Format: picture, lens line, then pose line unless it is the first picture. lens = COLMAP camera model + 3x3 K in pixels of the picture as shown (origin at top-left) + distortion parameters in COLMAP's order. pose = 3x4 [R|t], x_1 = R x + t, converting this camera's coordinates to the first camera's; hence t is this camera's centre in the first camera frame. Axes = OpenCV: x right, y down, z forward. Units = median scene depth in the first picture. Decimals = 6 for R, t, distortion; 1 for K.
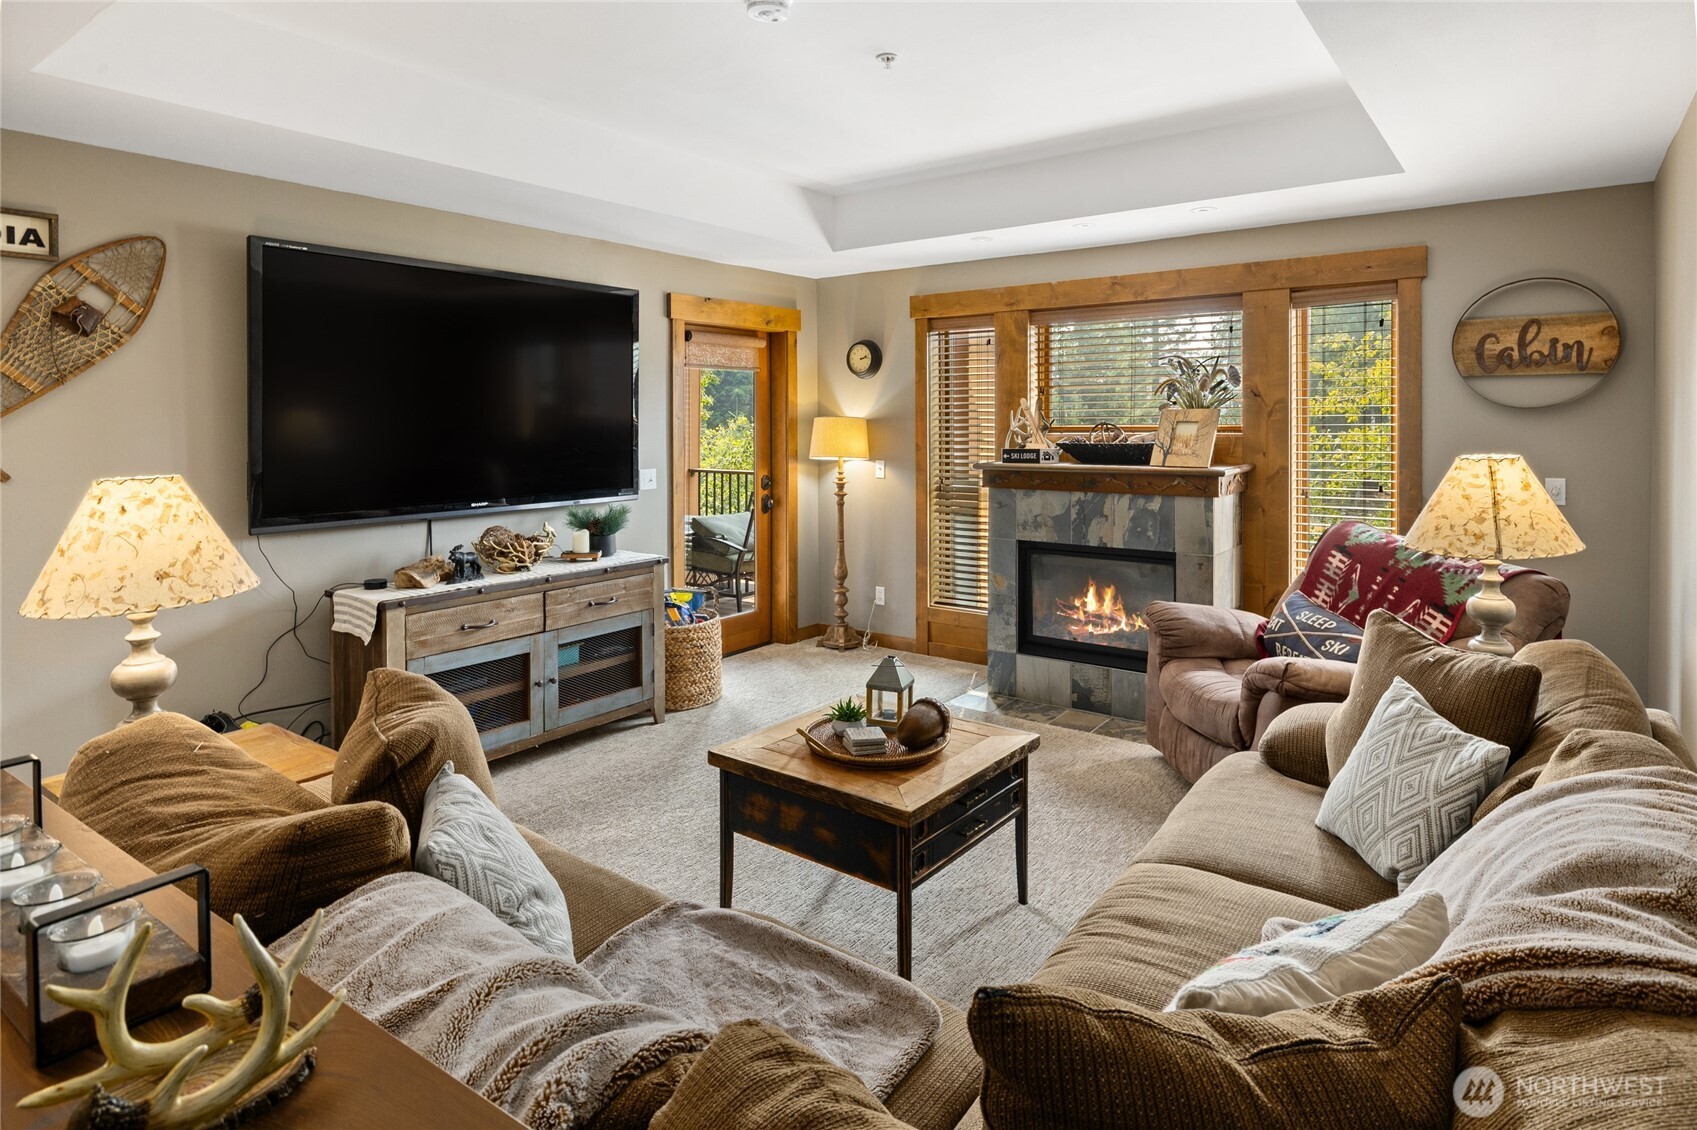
lens RADIAL K [[933.3, 0, 855.5], [0, 933.3, 439.0], [0, 0, 1]] dist [-0.009642, 0.007605]
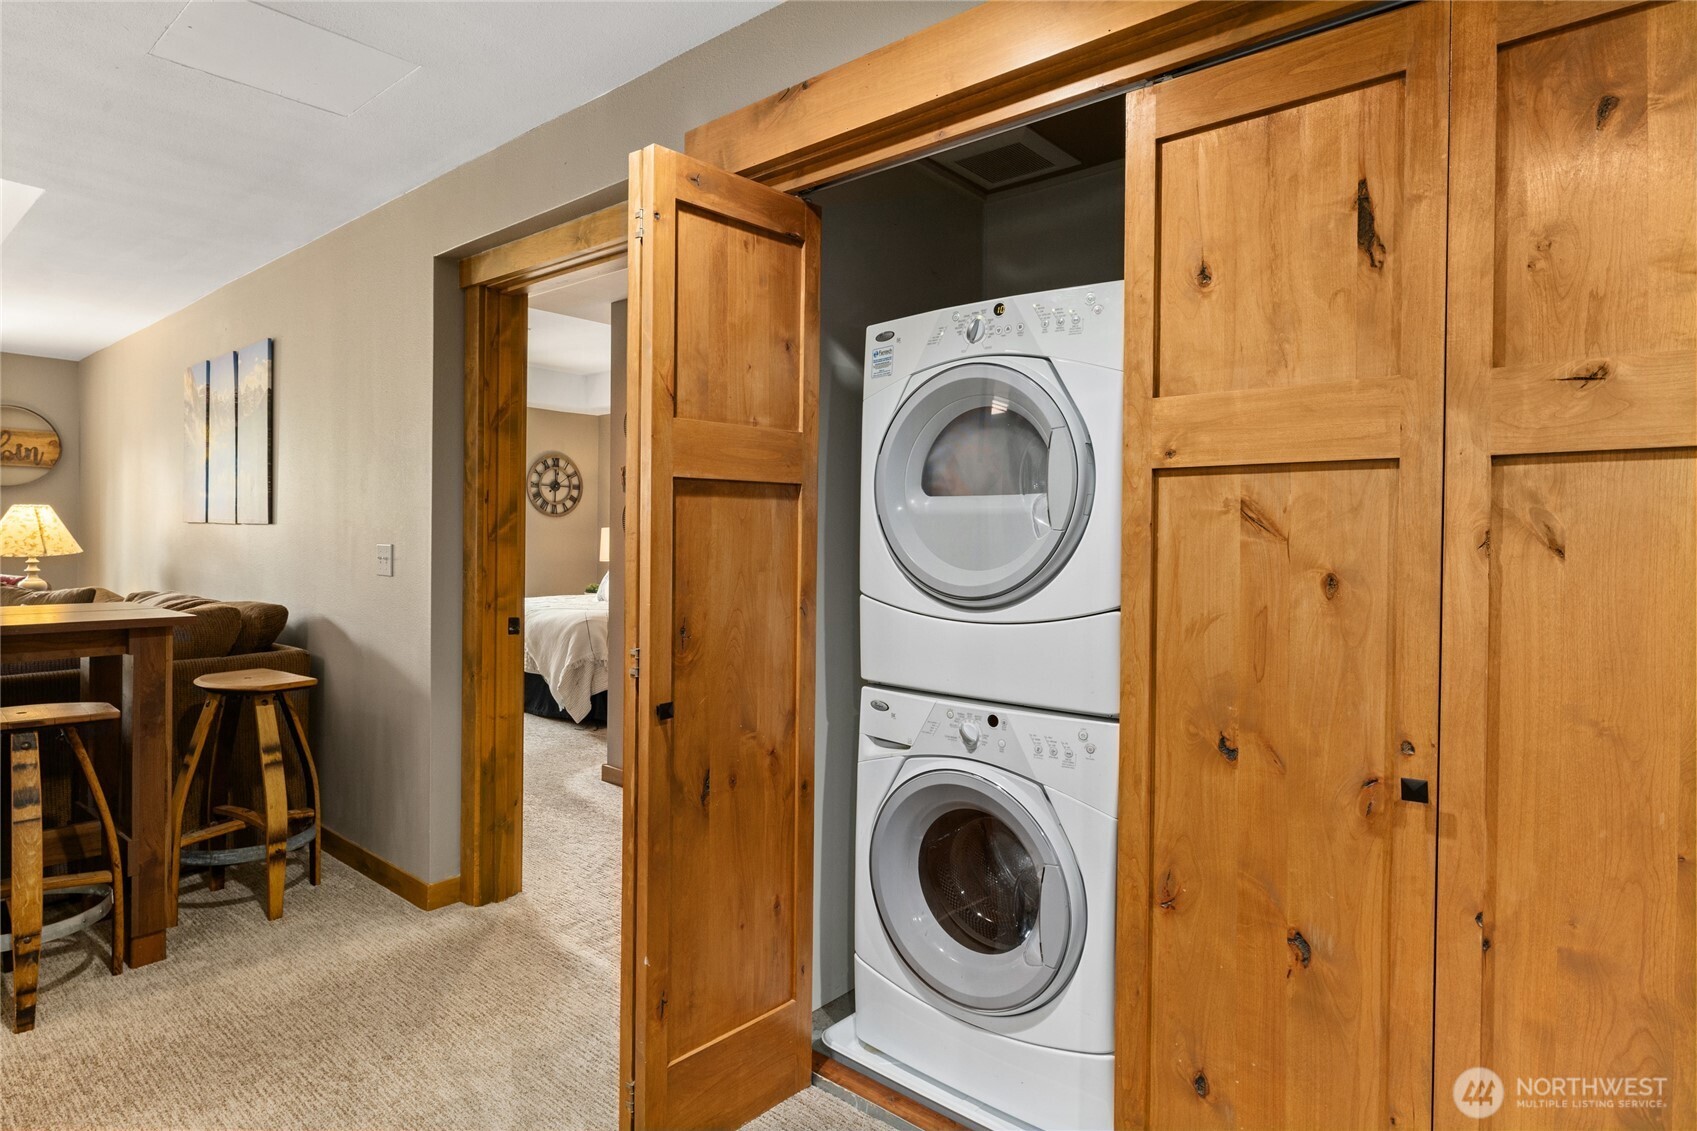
lens RADIAL K [[933.3, 0, 812.2], [0, 933.3, 536.5], [0, 0, 1]] dist [-0.009642, 0.007605]
pose [[0.095695, -0.001683, 0.995409, -0.701099], [0.009223, 0.999957, 0.000804, 0.062166], [-0.995368, 0.009104, 0.095706, -0.508367]]
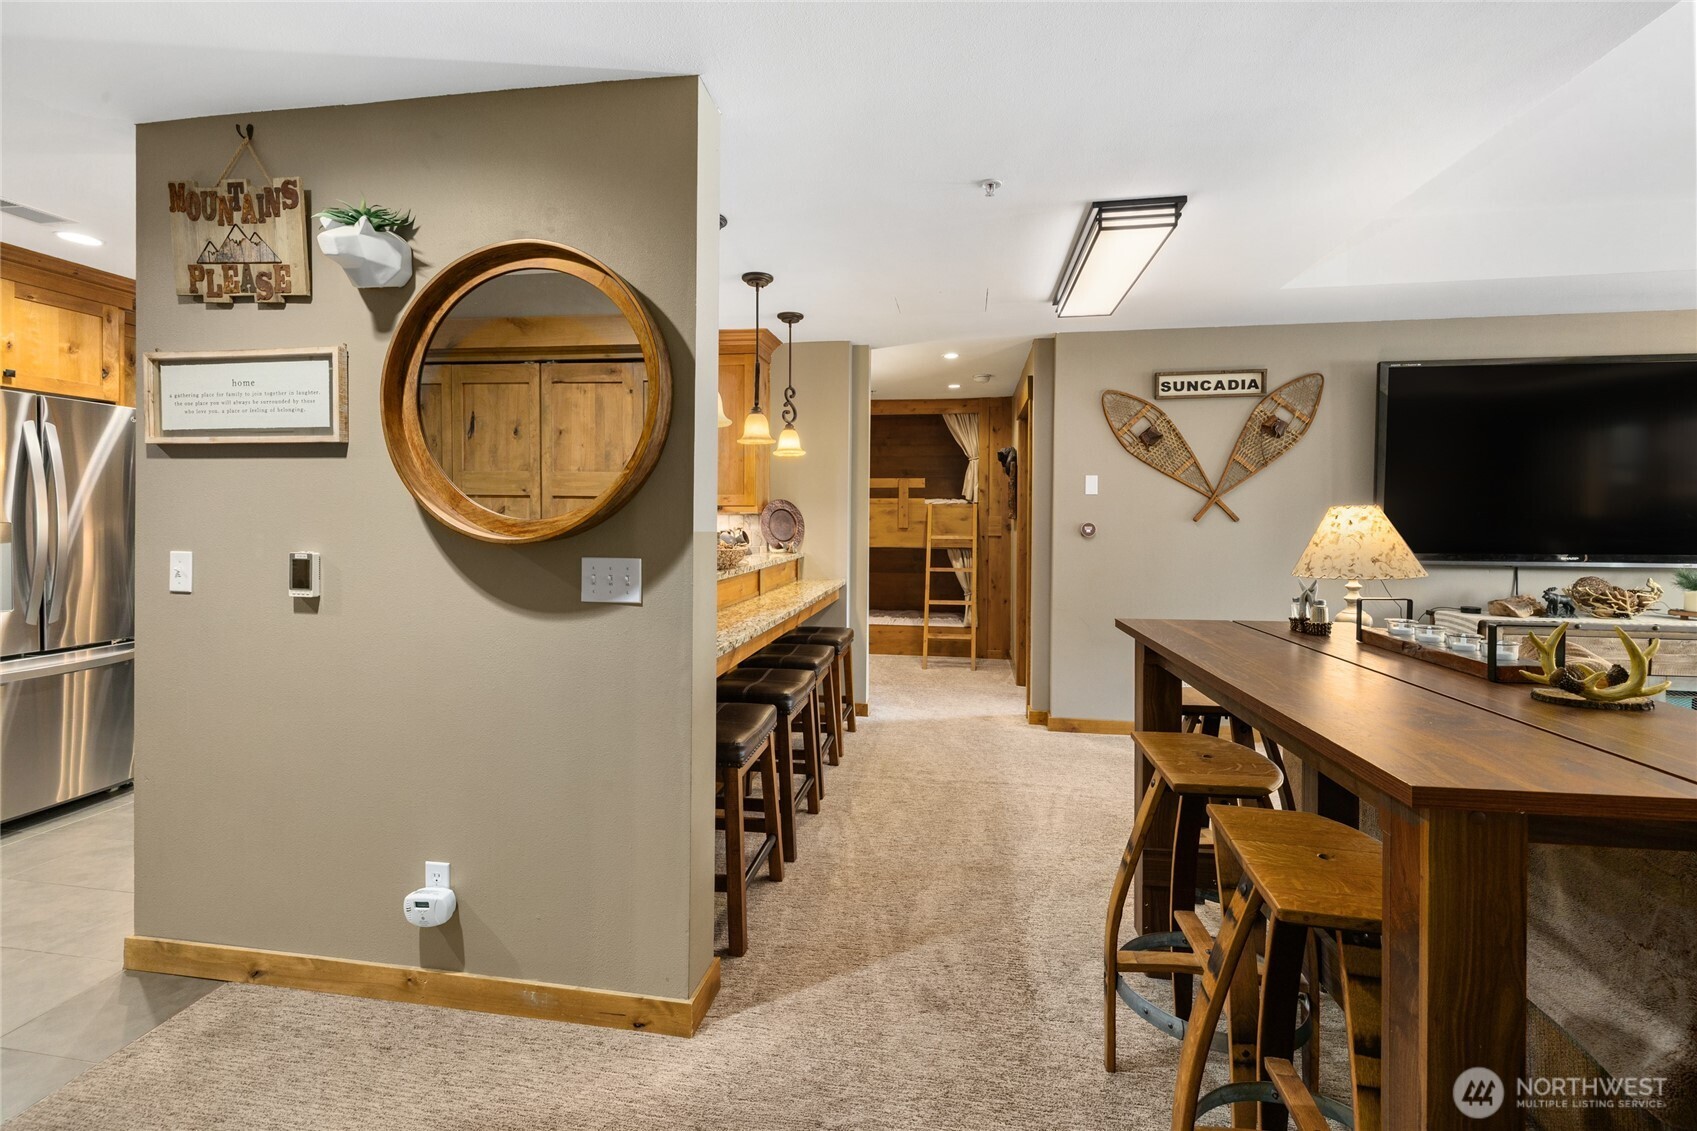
lens RADIAL K [[752.8, 0, 838.1], [0, 752.8, 523.2], [0, 0, 1]] dist [-0.005394, 0.004164]
pose [[0.452138, 0.009941, -0.891893, 0.022145], [-0.023850, 0.999715, -0.000948, 0.048897], [0.891629, 0.021700, 0.452246, -0.245870]]
